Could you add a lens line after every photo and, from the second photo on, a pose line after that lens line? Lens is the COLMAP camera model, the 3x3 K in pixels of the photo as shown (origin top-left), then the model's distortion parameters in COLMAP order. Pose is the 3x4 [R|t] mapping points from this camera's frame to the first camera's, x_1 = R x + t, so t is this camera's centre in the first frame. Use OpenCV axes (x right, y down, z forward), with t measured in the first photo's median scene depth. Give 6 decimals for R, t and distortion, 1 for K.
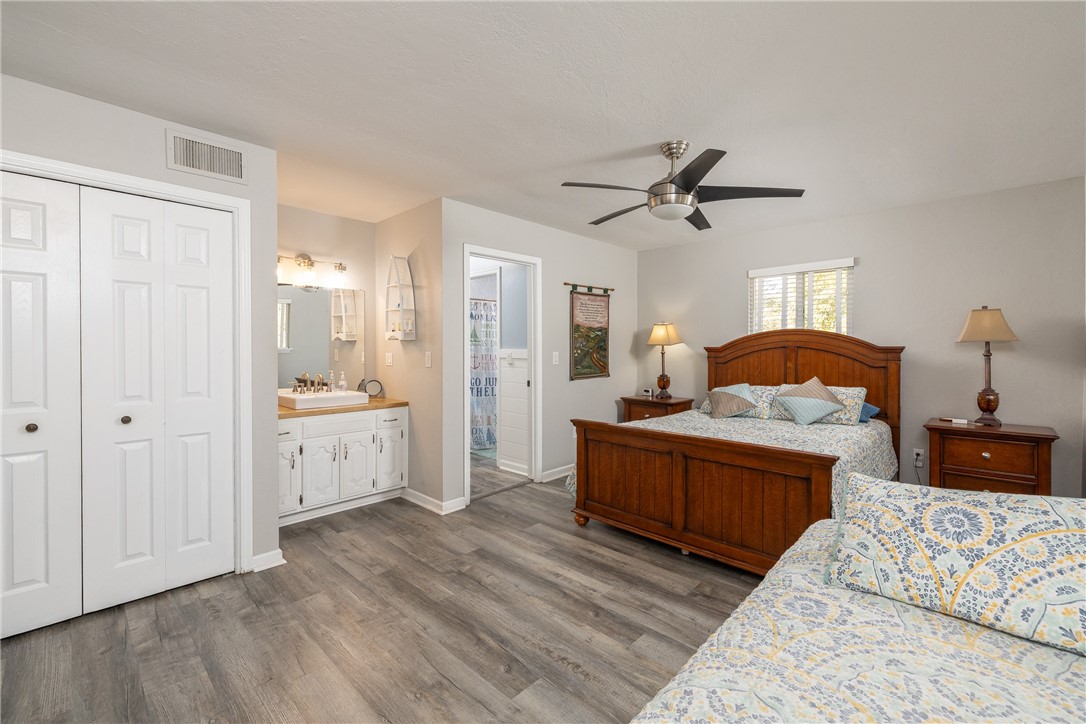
lens RADIAL K [[457.8, 0, 539.8], [0, 457.8, 357.4], [0, 0, 1]] dist [-0.000256, 0.000056]
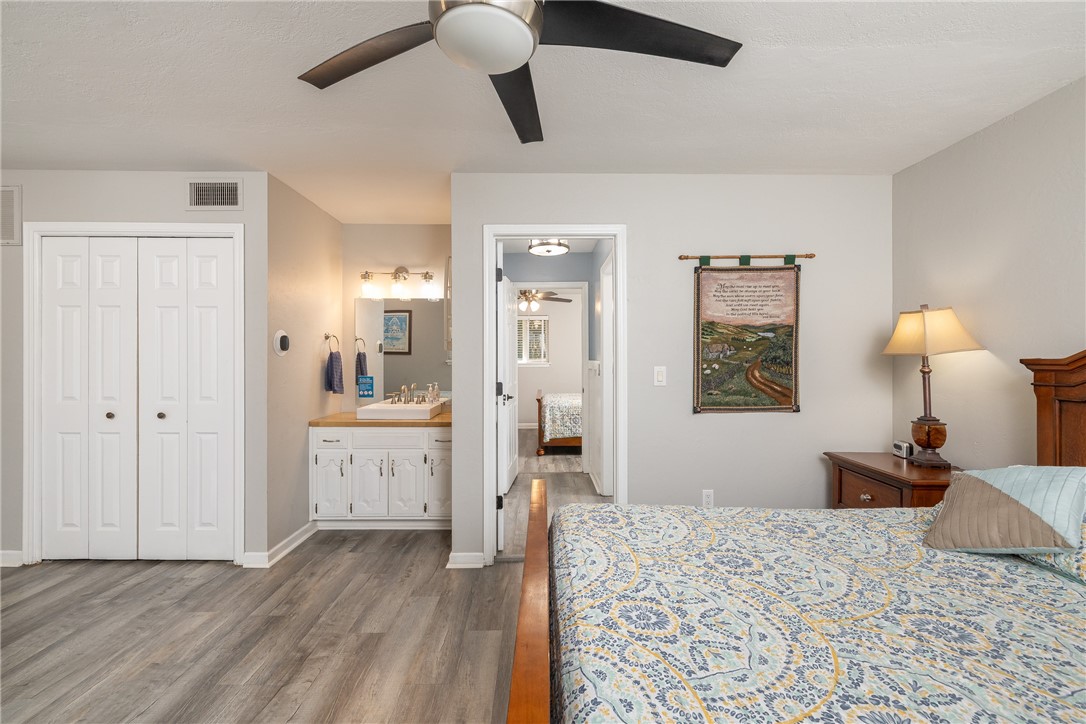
lens RADIAL K [[457.8, 0, 539.8], [0, 457.8, 357.4], [0, 0, 1]] dist [-0.000256, 0.000056]
pose [[0.698536, -0.000411, -0.715575, 0.360329], [-0.017236, 0.999700, -0.017400, -0.010023], [0.715367, 0.024489, 0.698319, 0.417400]]
